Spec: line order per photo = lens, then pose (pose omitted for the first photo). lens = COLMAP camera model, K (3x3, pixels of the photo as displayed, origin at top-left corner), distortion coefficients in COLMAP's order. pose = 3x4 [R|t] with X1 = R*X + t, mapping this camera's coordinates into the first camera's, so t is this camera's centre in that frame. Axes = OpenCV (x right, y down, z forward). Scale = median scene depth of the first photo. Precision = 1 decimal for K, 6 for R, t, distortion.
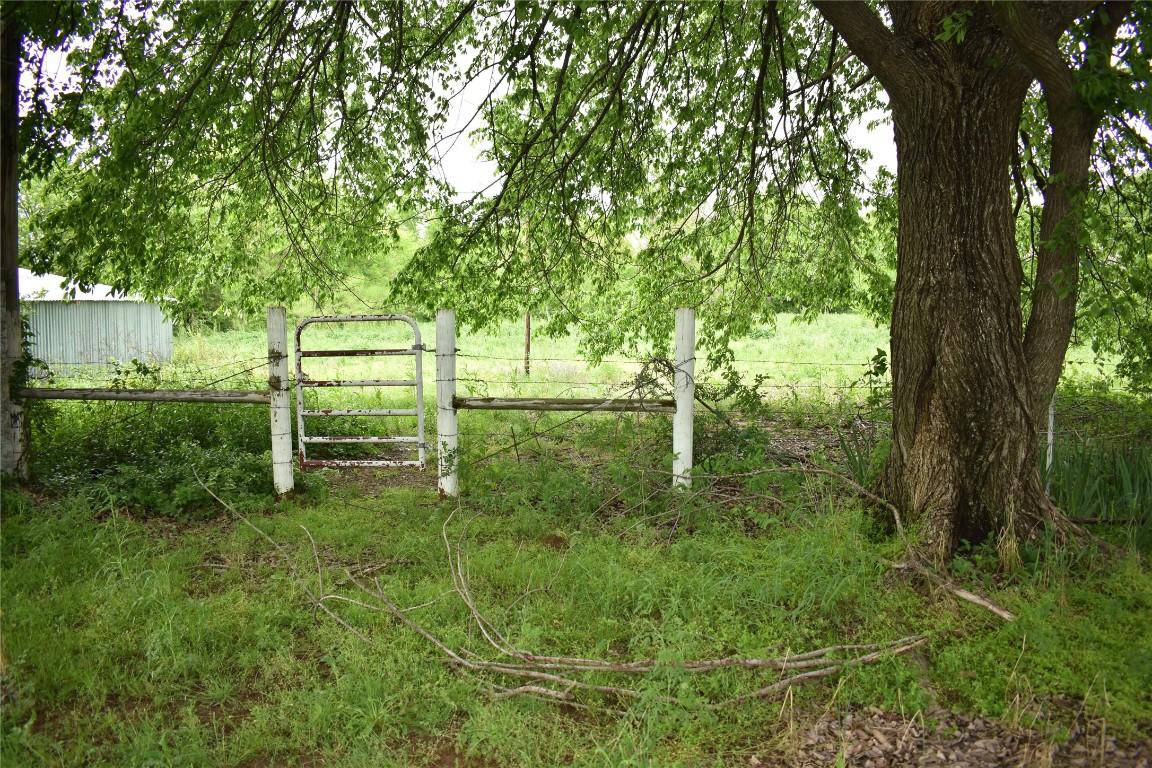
lens RADIAL K [[911.9, 0, 572.3], [0, 911.9, 379.7], [0, 0, 1]] dist [-0.093765, 0.016181]
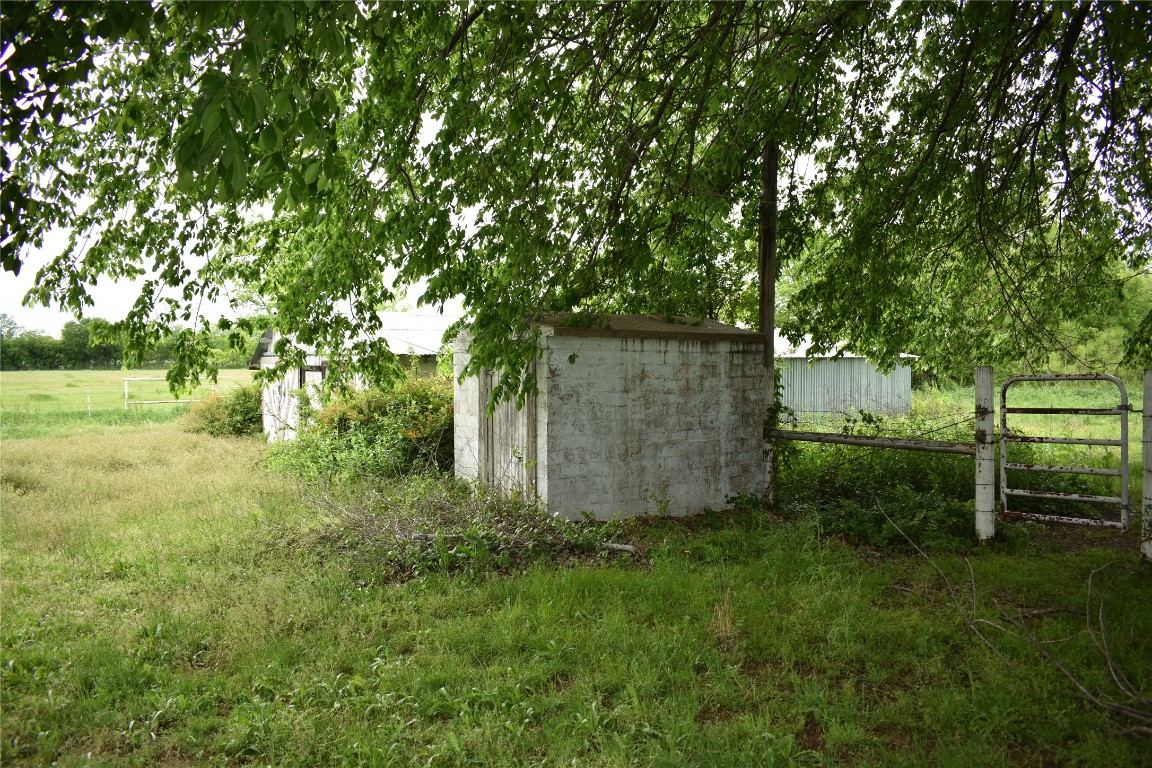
lens RADIAL K [[911.9, 0, 557.1], [0, 911.9, 406.5], [0, 0, 1]] dist [-0.093765, 0.016181]
pose [[0.685941, 0.029433, -0.727061, 0.091047], [-0.051885, 0.998617, -0.008525, 0.003162], [0.725805, 0.043571, 0.686520, -0.093646]]
